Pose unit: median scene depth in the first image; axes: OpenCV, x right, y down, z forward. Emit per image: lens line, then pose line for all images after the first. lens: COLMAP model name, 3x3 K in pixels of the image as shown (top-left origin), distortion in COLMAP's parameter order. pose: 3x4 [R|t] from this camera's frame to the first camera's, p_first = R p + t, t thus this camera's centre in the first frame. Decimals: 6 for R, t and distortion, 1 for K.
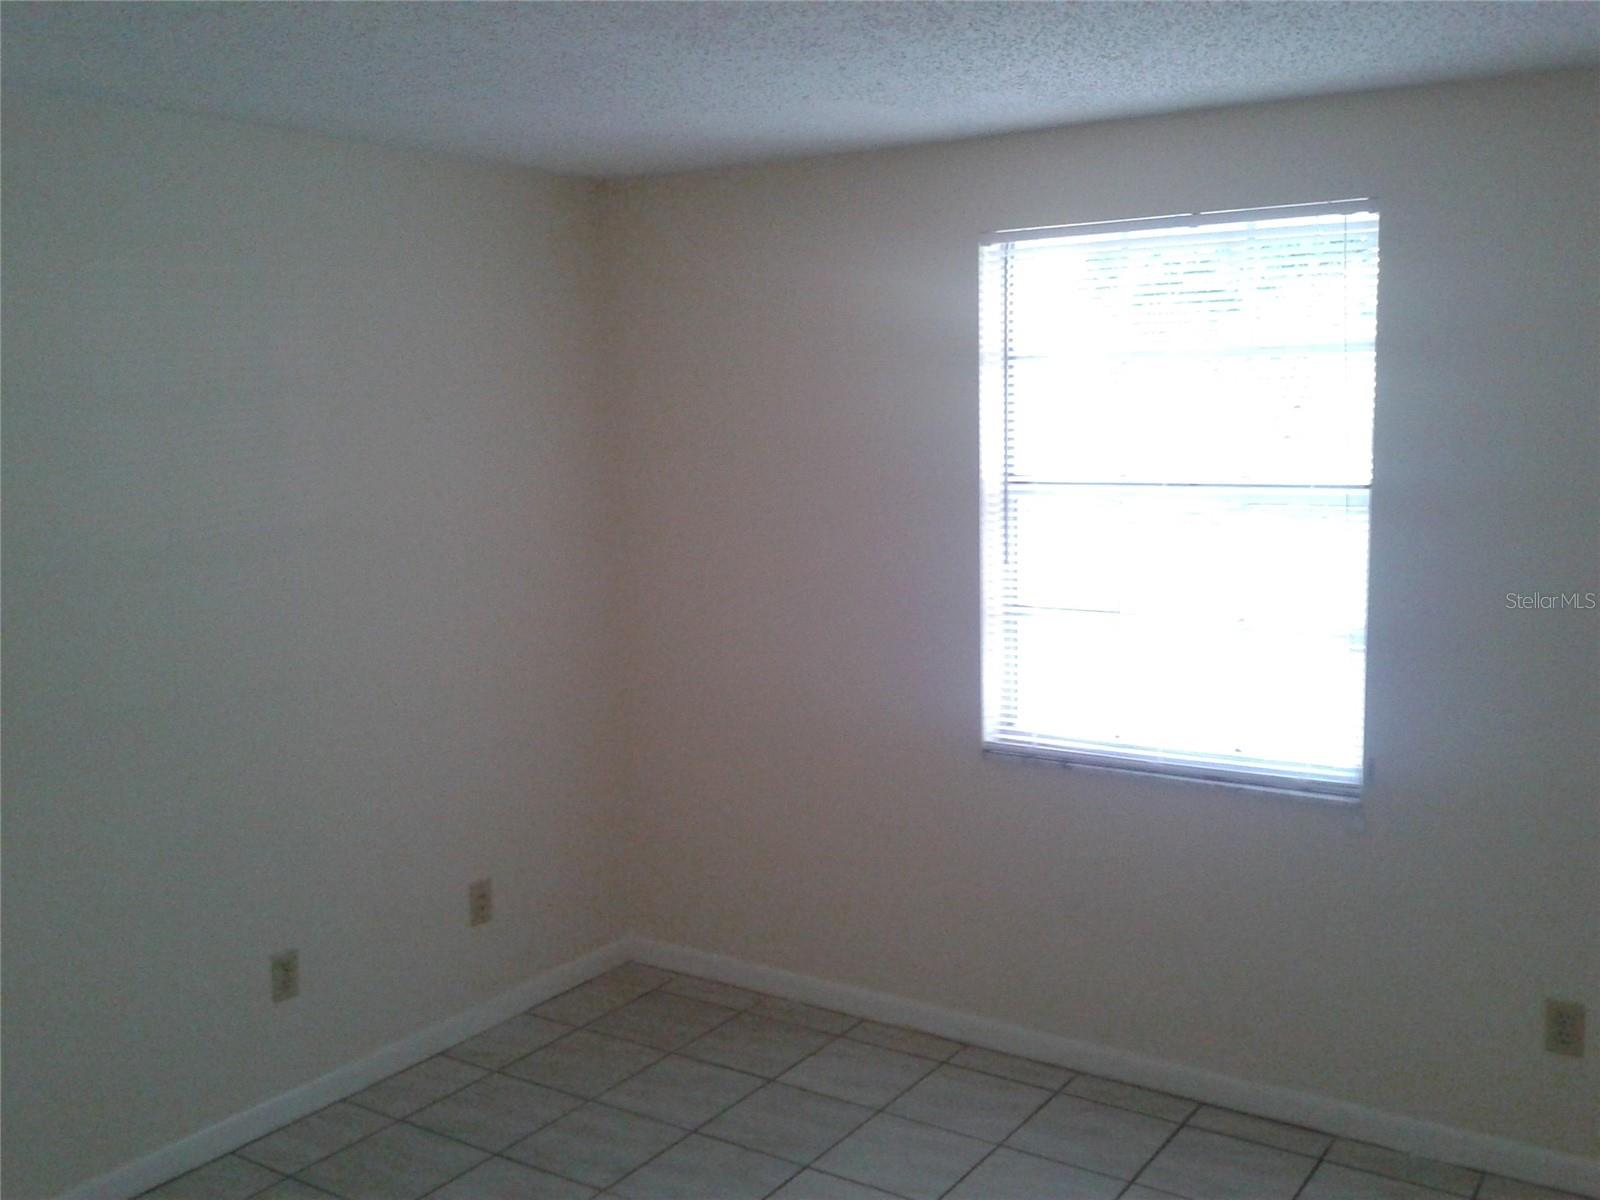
lens RADIAL K [[1548.9, 0, 824.6], [0, 1548.9, 613.1], [0, 0, 1]] dist [0.110067, -0.244228]
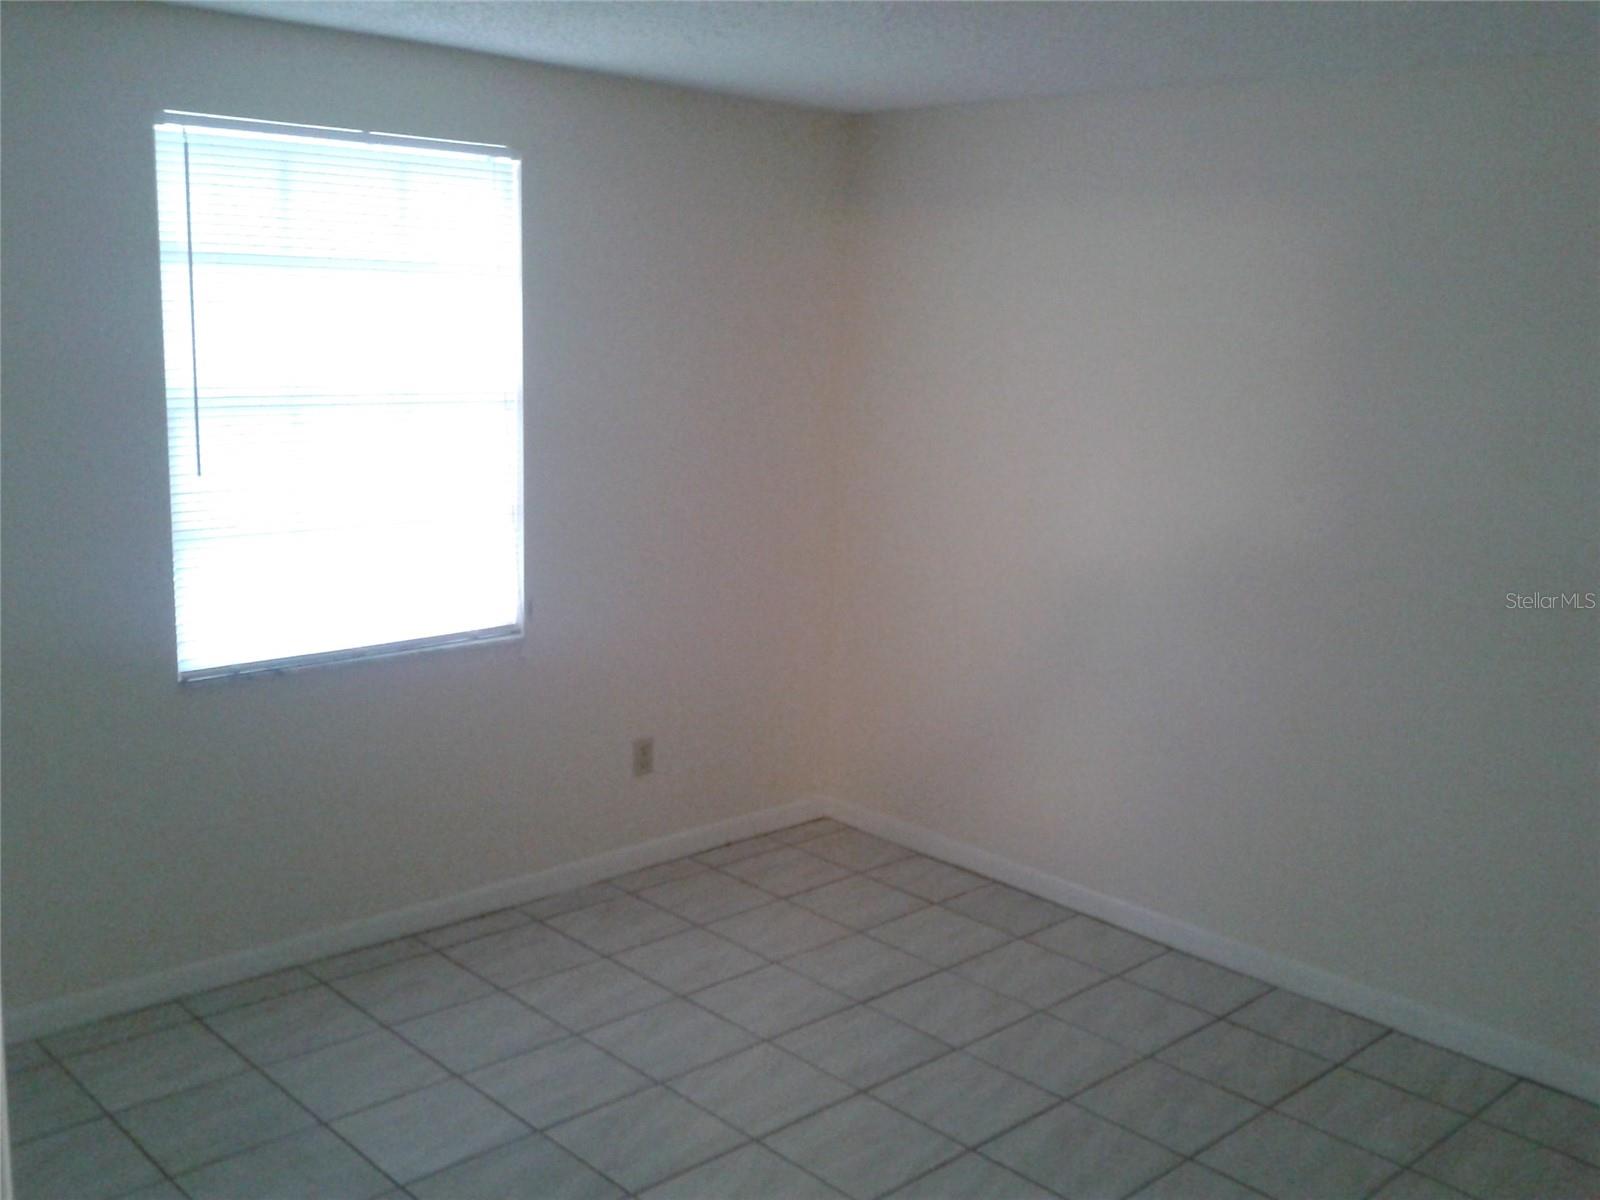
lens RADIAL K [[1548.9, 0, 824.6], [0, 1548.9, 613.1], [0, 0, 1]] dist [0.110067, -0.244228]
pose [[0.248729, -0.174110, 0.952796, -0.753522], [0.100218, 0.983057, 0.153478, -0.062132], [-0.963374, 0.057313, 0.261964, 0.422011]]
